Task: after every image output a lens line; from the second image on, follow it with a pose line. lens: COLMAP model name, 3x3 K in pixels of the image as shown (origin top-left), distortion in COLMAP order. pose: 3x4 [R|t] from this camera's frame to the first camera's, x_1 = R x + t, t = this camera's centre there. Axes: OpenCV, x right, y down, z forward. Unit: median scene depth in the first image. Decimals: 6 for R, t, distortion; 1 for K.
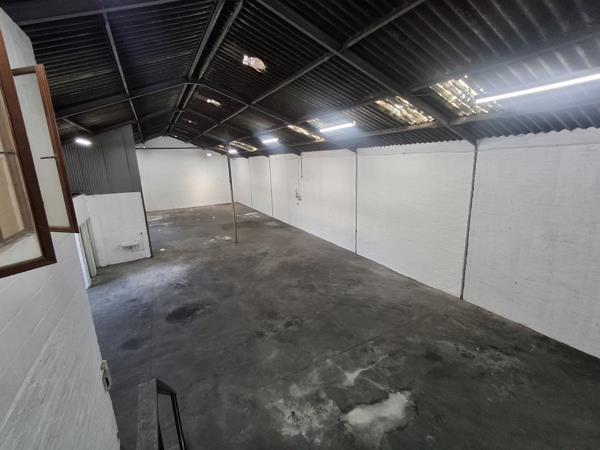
lens RADIAL K [[275.6, 0, 304.9], [0, 275.6, 221.7], [0, 0, 1]] dist [0.000526, 0.001051]
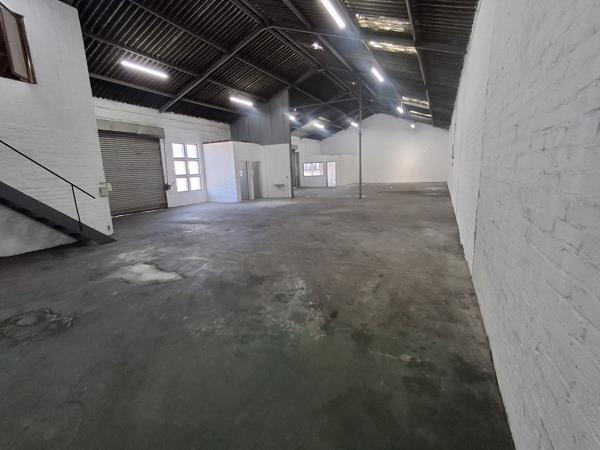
lens RADIAL K [[275.6, 0, 300.4], [0, 275.6, 222.2], [0, 0, 1]] dist [0.000526, 0.001051]
pose [[0.566120, 0.164497, -0.807743, 0.712779], [-0.164134, 0.982760, 0.085103, 0.182412], [0.807817, 0.084400, 0.583360, 0.454345]]
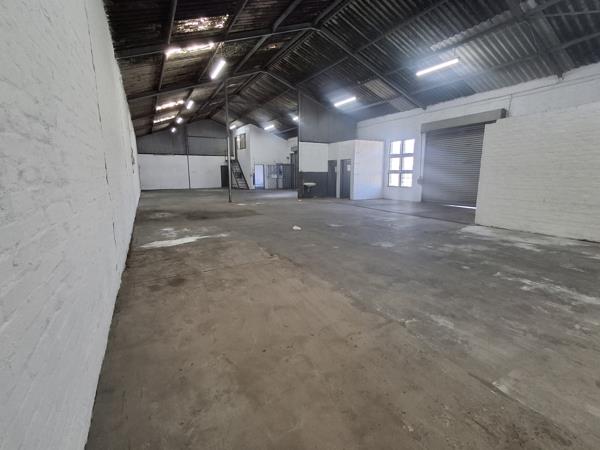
lens RADIAL K [[275.6, 0, 299.2], [0, 275.6, 222.4], [0, 0, 1]] dist [0.000526, 0.001051]
pose [[-0.999101, 0.041295, 0.009537, -0.434509], [0.041705, 0.917897, 0.394622, -0.243212], [0.007542, 0.394665, -0.918794, 2.499518]]
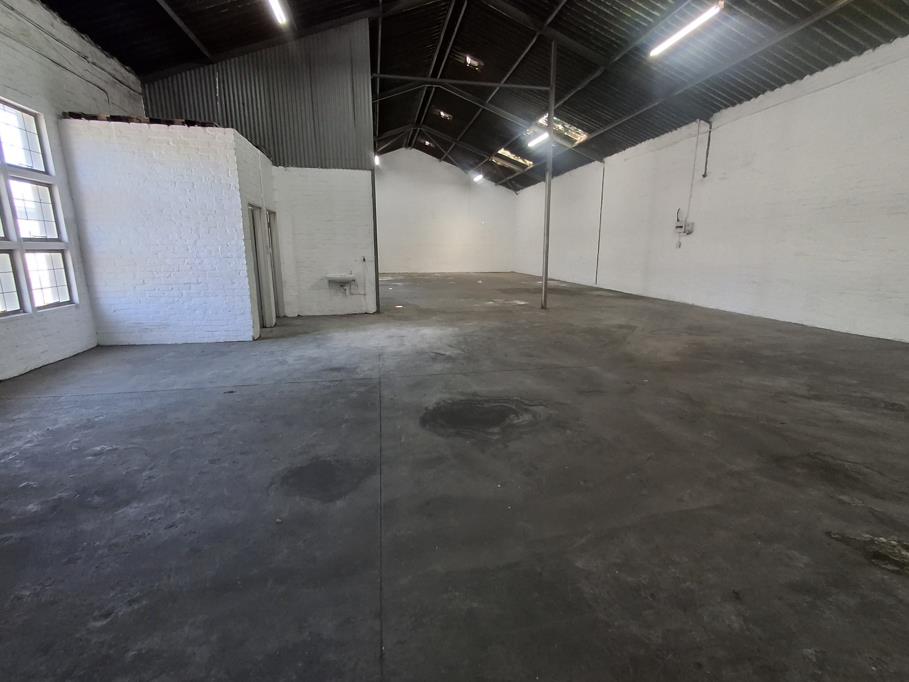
lens RADIAL K [[417.5, 0, 454.0], [0, 417.5, 339.6], [0, 0, 1]] dist [0.000526, 0.001051]
pose [[0.949967, 0.093480, -0.298032, -0.299624], [-0.094850, 0.995442, 0.009899, 0.224541], [0.297599, 0.018865, 0.954504, 0.497501]]
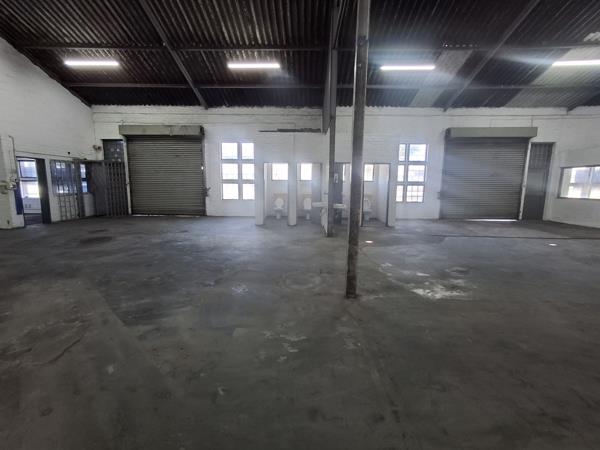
lens RADIAL K [[275.6, 0, 300.2], [0, 275.6, 221.5], [0, 0, 1]] dist [0.000526, 0.001051]
pose [[-0.503339, 0.154793, -0.850111, -0.018390], [-0.186095, 0.941318, 0.281584, -0.089334], [0.843812, 0.299934, -0.444996, 1.757934]]
